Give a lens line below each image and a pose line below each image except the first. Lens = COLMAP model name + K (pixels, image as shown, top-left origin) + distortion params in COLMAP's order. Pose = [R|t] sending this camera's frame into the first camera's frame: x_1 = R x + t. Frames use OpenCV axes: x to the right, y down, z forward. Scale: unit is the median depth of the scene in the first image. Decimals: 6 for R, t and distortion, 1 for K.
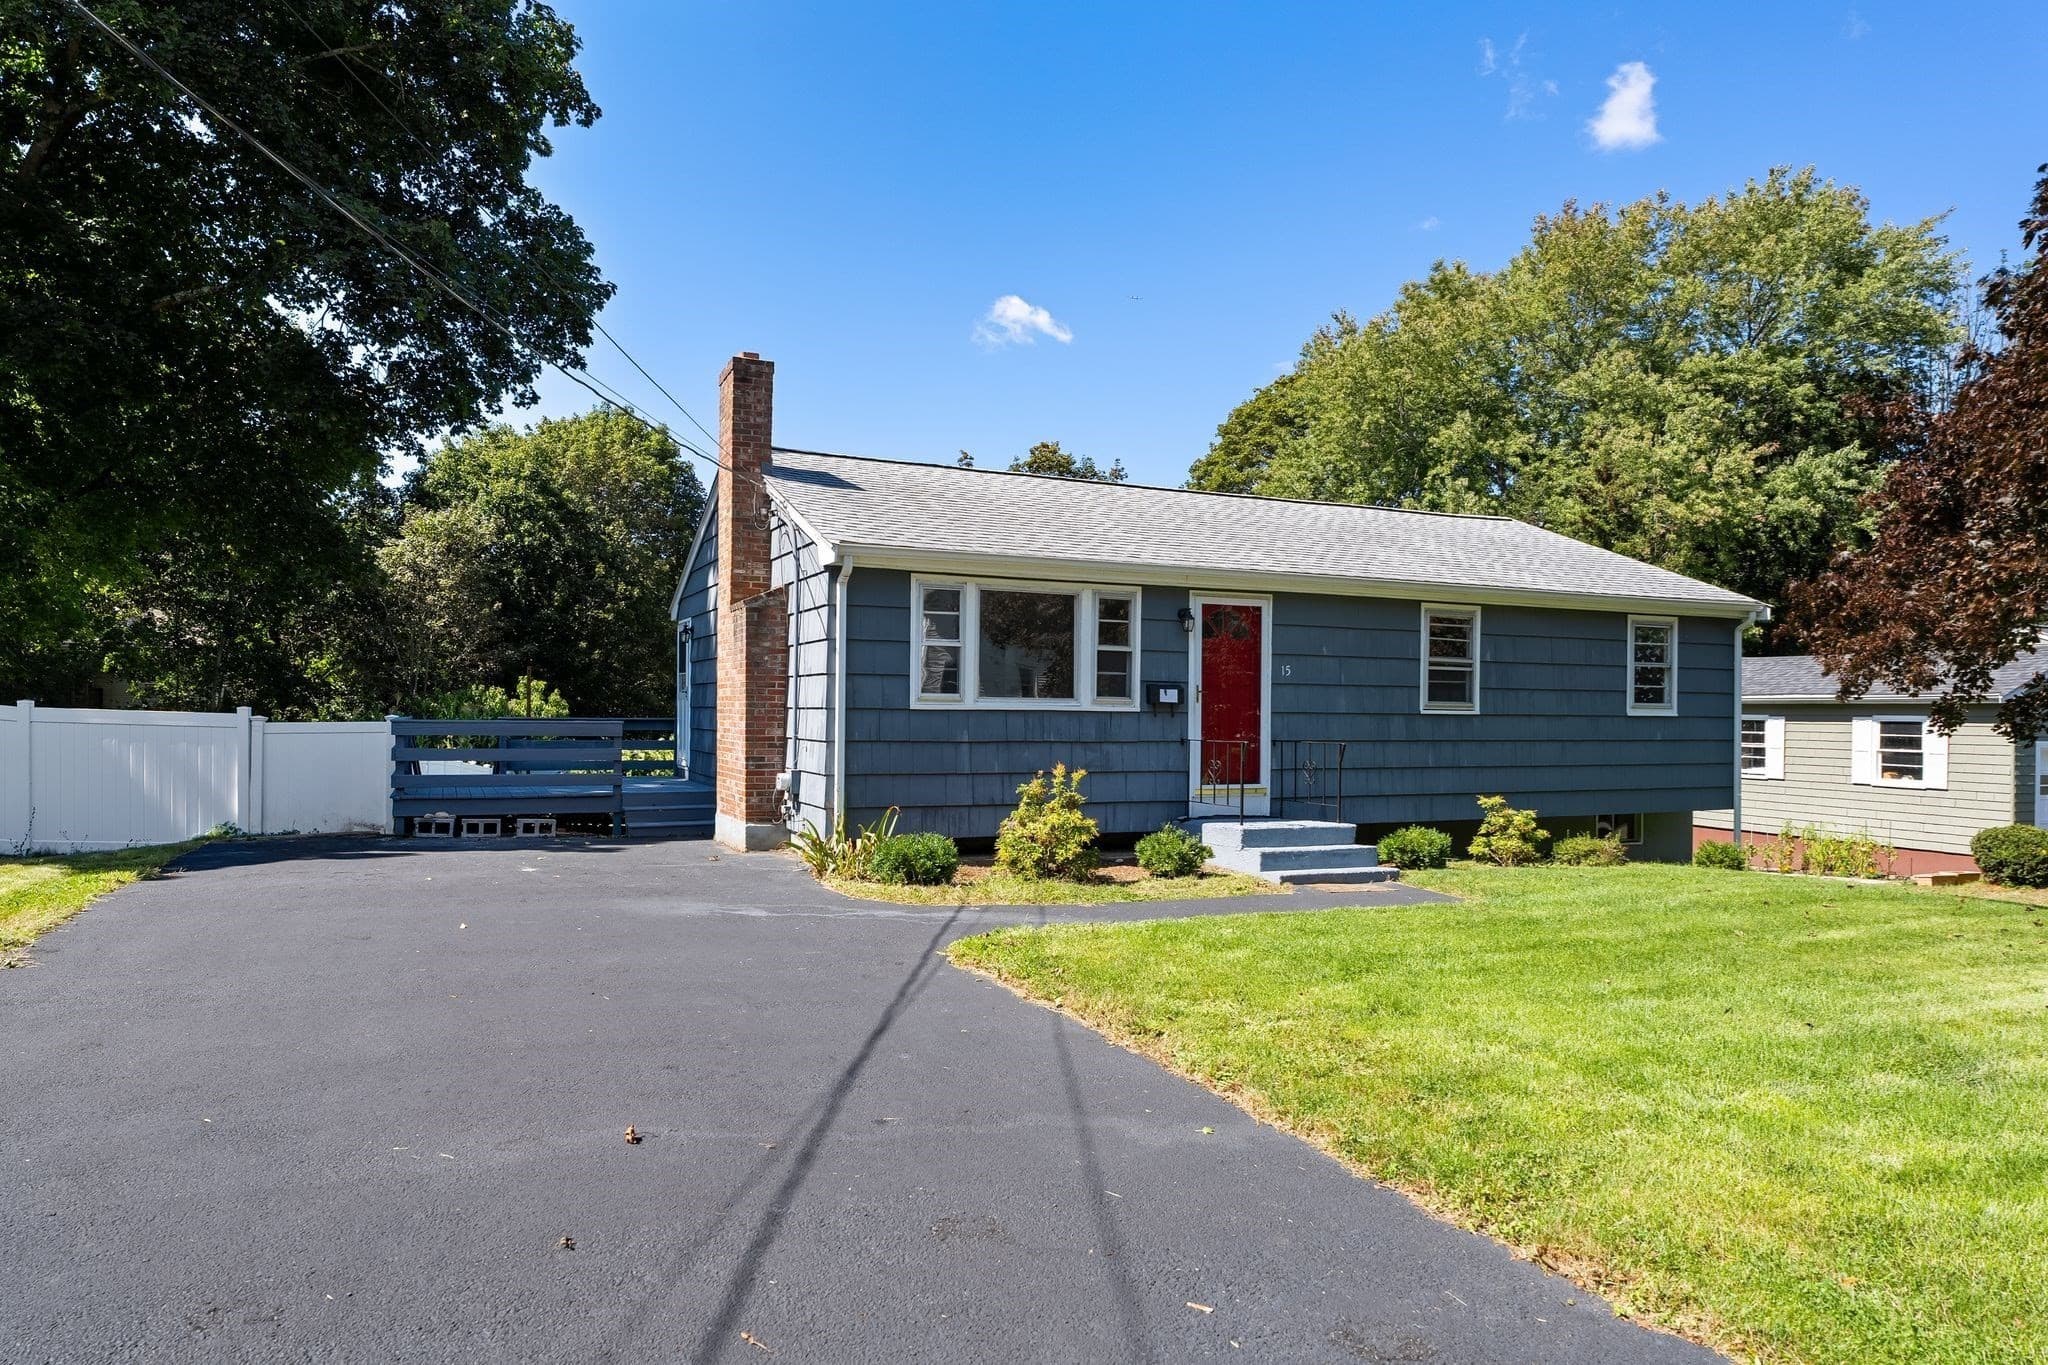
lens RADIAL K [[1259.5, 0, 1002.4], [0, 1259.5, 718.6], [0, 0, 1]] dist [-0.039139, -0.000226]
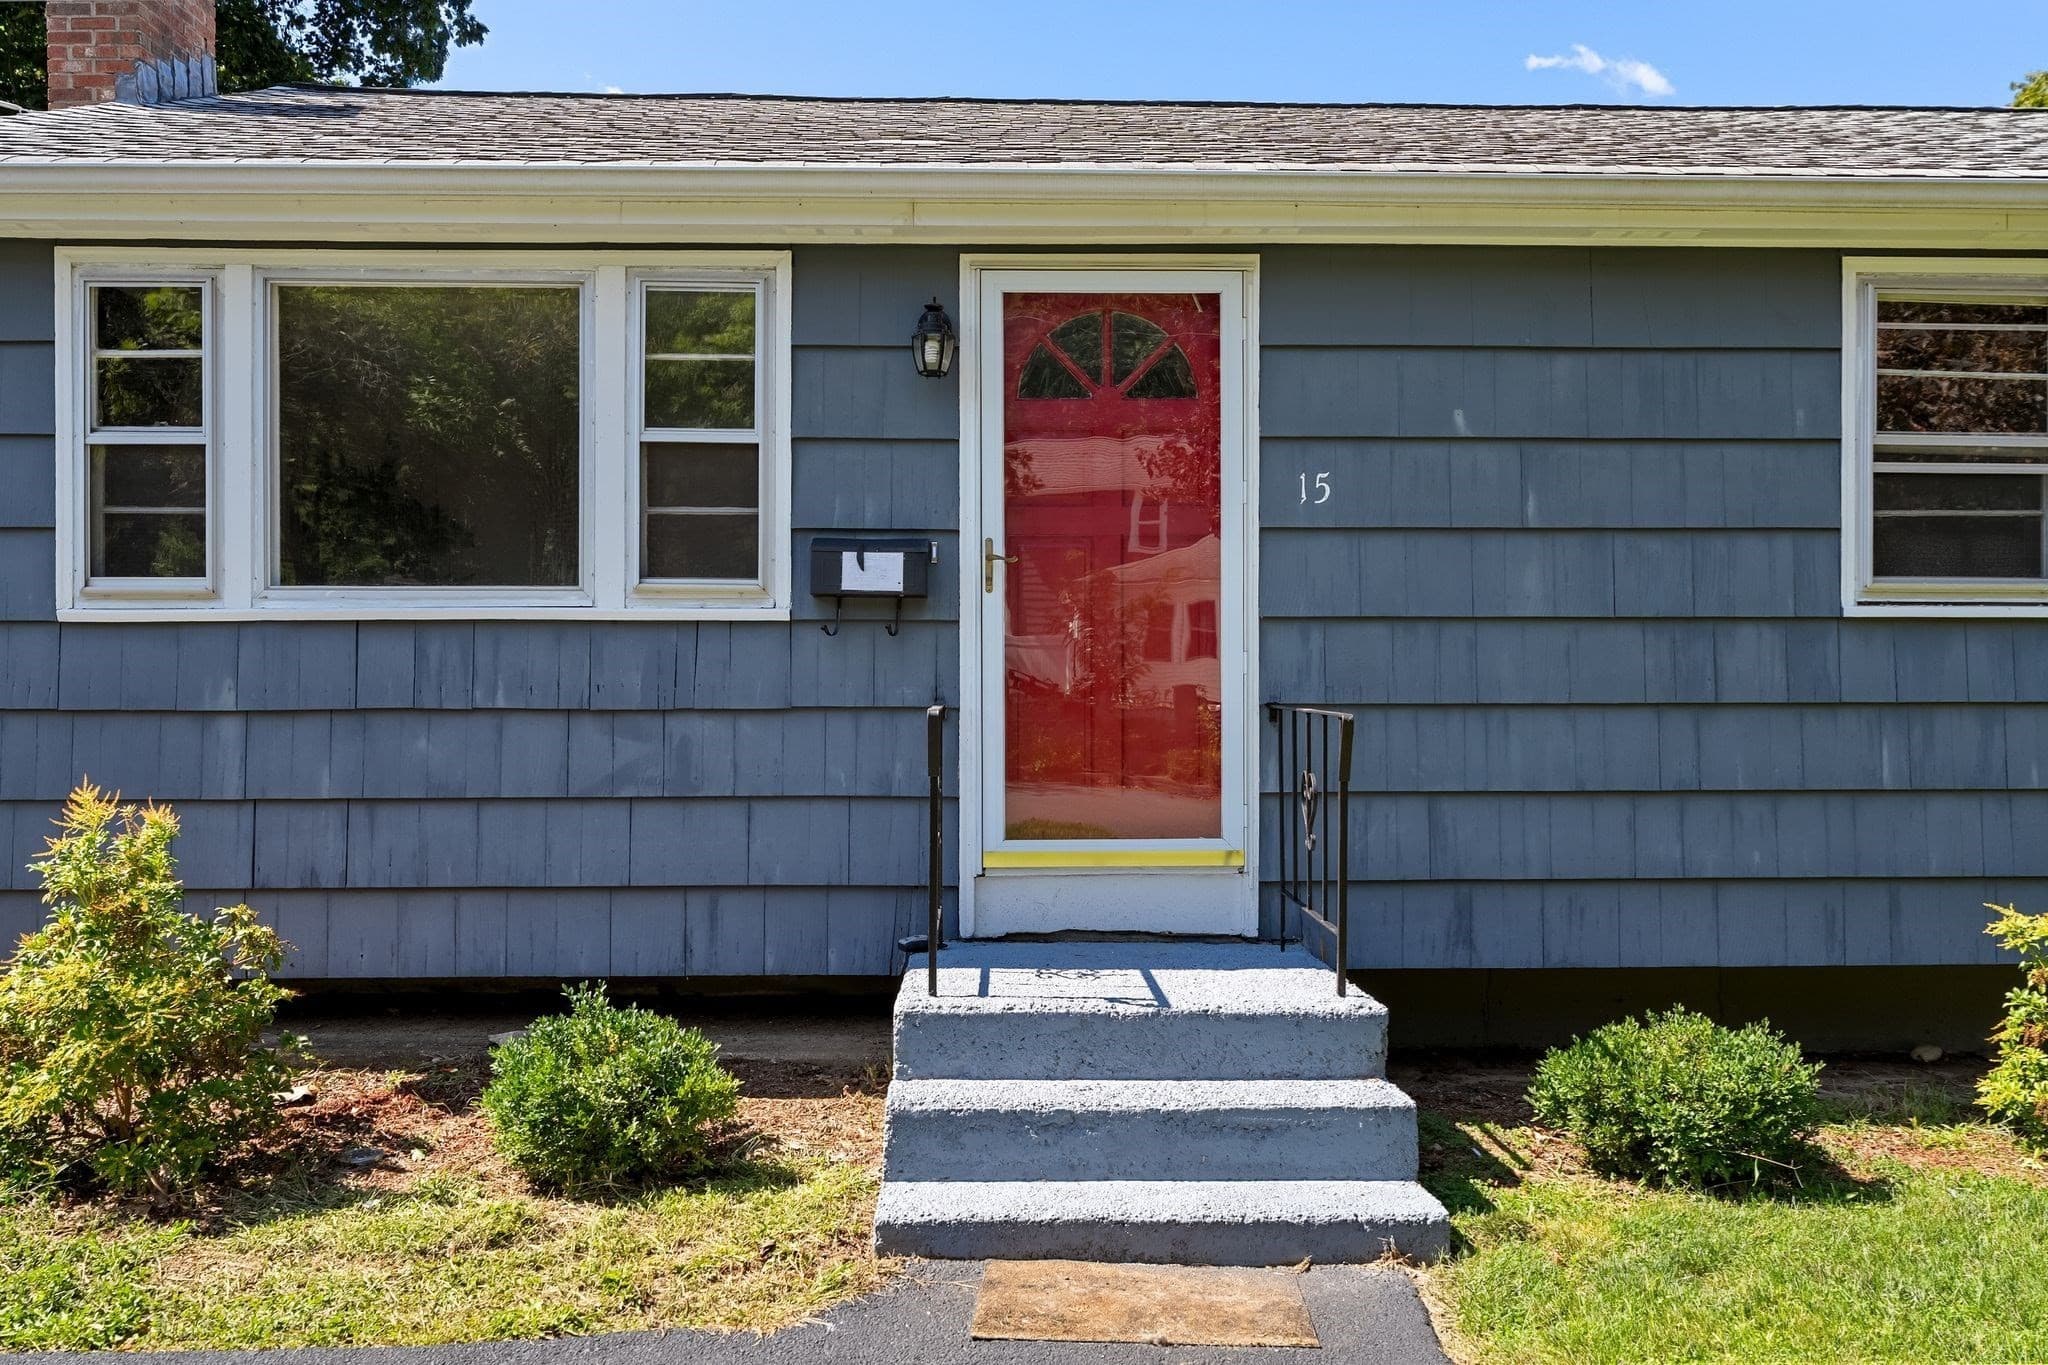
lens RADIAL K [[1656.3, 0, 1024.0], [0, 1656.3, 682.5], [0, 0, 1]] dist [-0.004314, -0.003381]
pose [[0.927362, -0.006907, -0.374102, 0.320053], [0.009103, 0.999950, 0.004103, 0.009442], [0.374055, -0.007210, 0.927379, 0.584857]]
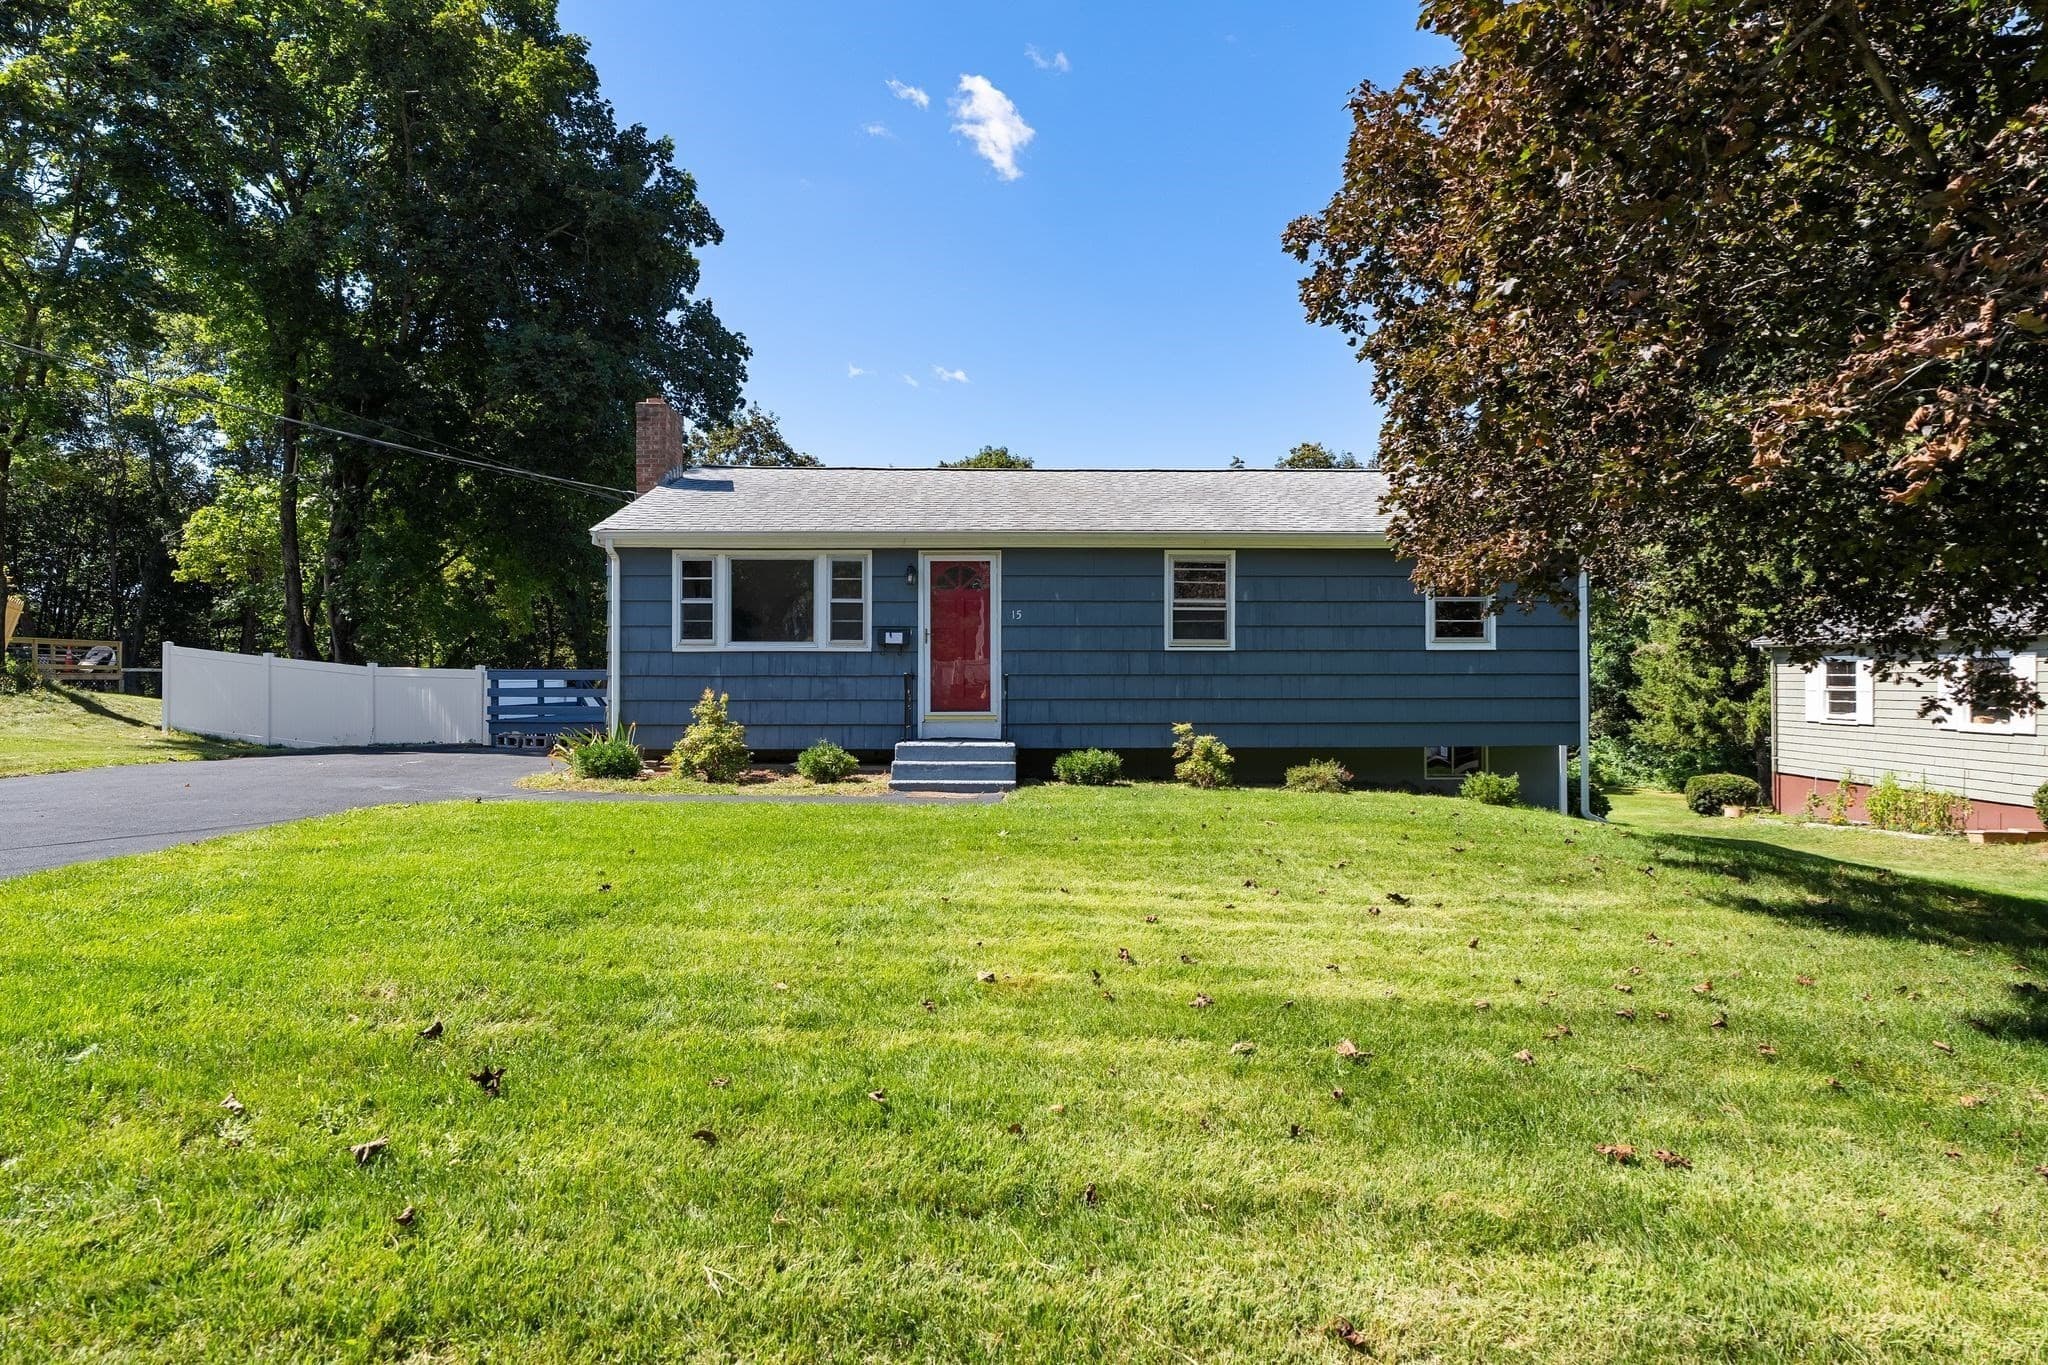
lens RADIAL K [[1000.2, 0, 1024.0], [0, 1000.2, 682.5], [0, 0, 1]] dist [0.000171, -0.000044]
pose [[0.927817, -0.009728, -0.372908, 0.587659], [0.008656, 0.999952, -0.004548, 0.029509], [0.372934, 0.000992, 0.927857, 0.139618]]
